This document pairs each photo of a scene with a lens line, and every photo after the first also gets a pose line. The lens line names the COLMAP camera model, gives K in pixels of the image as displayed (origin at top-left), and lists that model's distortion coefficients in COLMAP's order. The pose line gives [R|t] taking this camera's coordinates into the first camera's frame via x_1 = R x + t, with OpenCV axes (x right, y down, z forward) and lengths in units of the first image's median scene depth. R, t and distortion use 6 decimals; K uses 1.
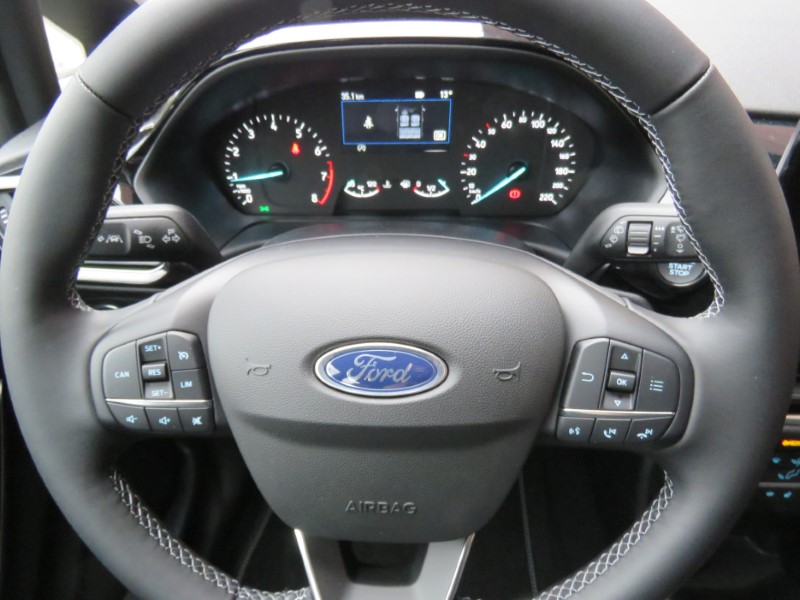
lens RADIAL K [[515.9, 0, 396.2], [0, 515.9, 338.5], [0, 0, 1]] dist [-0.006962, -0.000126]
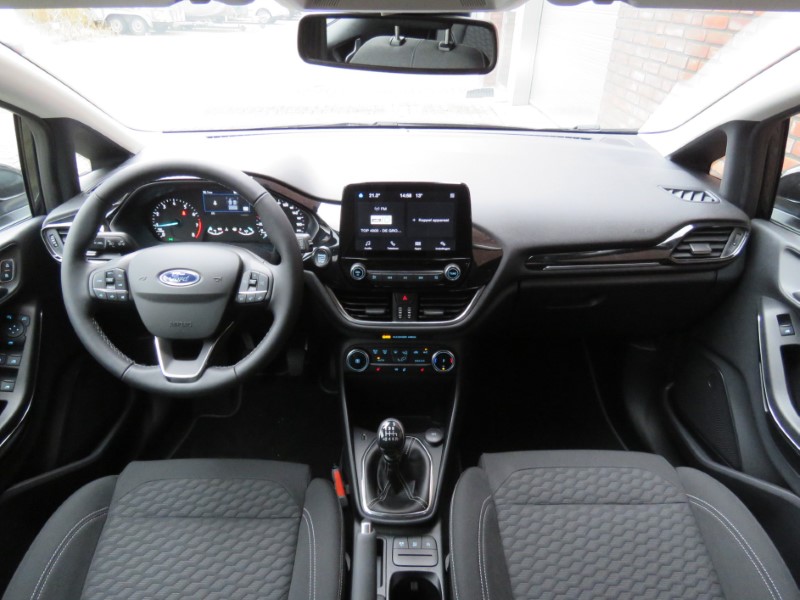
lens RADIAL K [[487.5, 0, 384.1], [0, 487.5, 318.2], [0, 0, 1]] dist [-0.000997, 0.000763]
pose [[0.999010, 0.008126, 0.043730, 0.619559], [-0.001759, 0.989620, -0.143701, 0.413919], [-0.044444, 0.143482, 0.988654, -1.143765]]
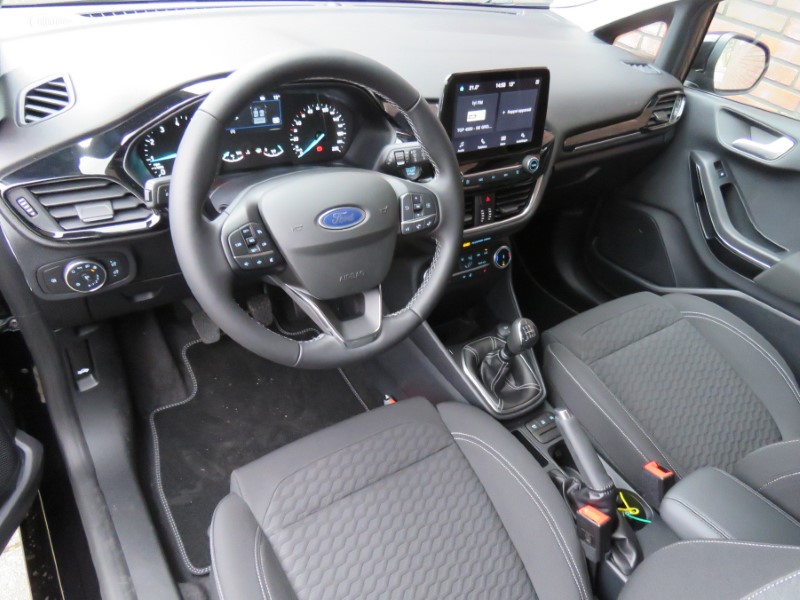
lens RADIAL K [[515.9, 0, 396.2], [0, 515.9, 338.5], [0, 0, 1]] dist [-0.006962, -0.000126]
pose [[0.810840, -0.298599, 0.503366, -0.702333], [0.265557, 0.954134, 0.138229, 0.190259], [-0.521554, 0.021591, 0.852945, -0.720744]]
